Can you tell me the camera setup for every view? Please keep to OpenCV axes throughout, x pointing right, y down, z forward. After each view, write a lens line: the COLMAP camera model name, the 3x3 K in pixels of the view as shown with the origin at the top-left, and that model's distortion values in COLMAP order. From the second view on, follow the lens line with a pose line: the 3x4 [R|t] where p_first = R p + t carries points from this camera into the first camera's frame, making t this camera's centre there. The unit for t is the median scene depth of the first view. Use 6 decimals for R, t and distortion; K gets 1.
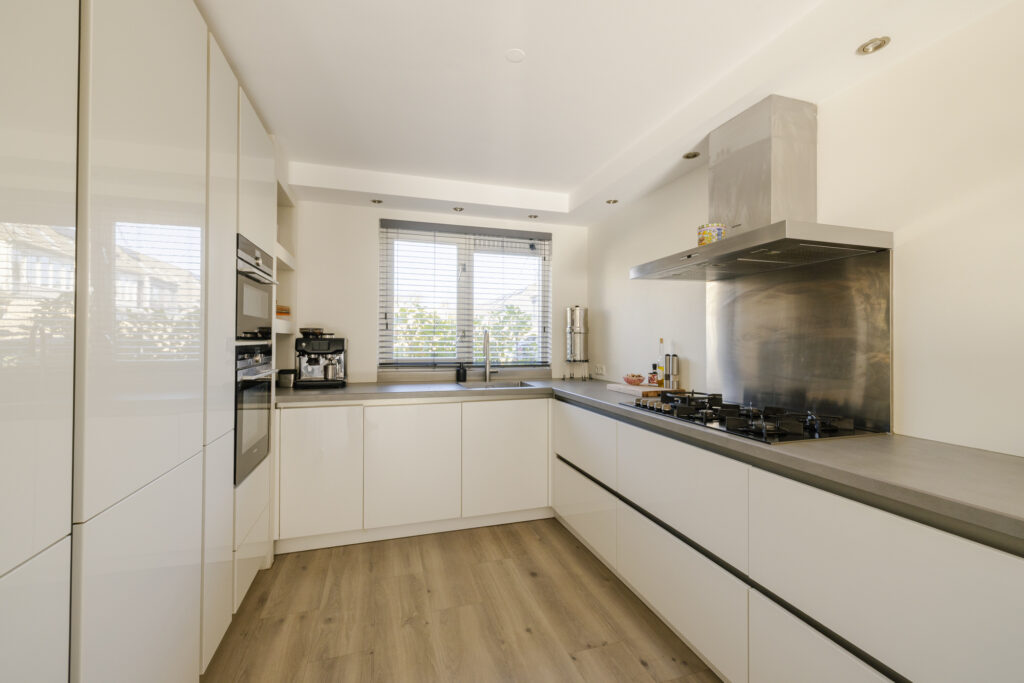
lens RADIAL K [[433.1, 0, 511.5], [0, 433.1, 339.4], [0, 0, 1]] dist [0.003246, 0.000204]
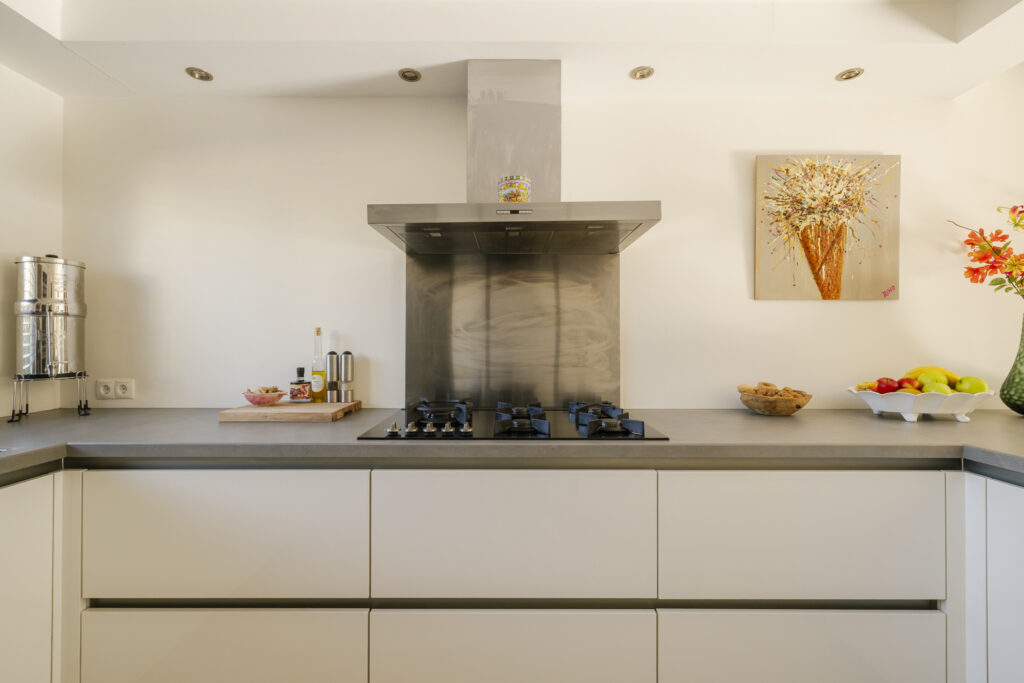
lens RADIAL K [[433.1, 0, 512.8], [0, 433.1, 336.5], [0, 0, 1]] dist [0.003246, 0.000204]
pose [[0.294199, 0.004241, 0.955735, -0.174180], [-0.000313, 0.999991, -0.004341, 0.012355], [-0.955744, 0.000978, 0.294198, 0.480622]]
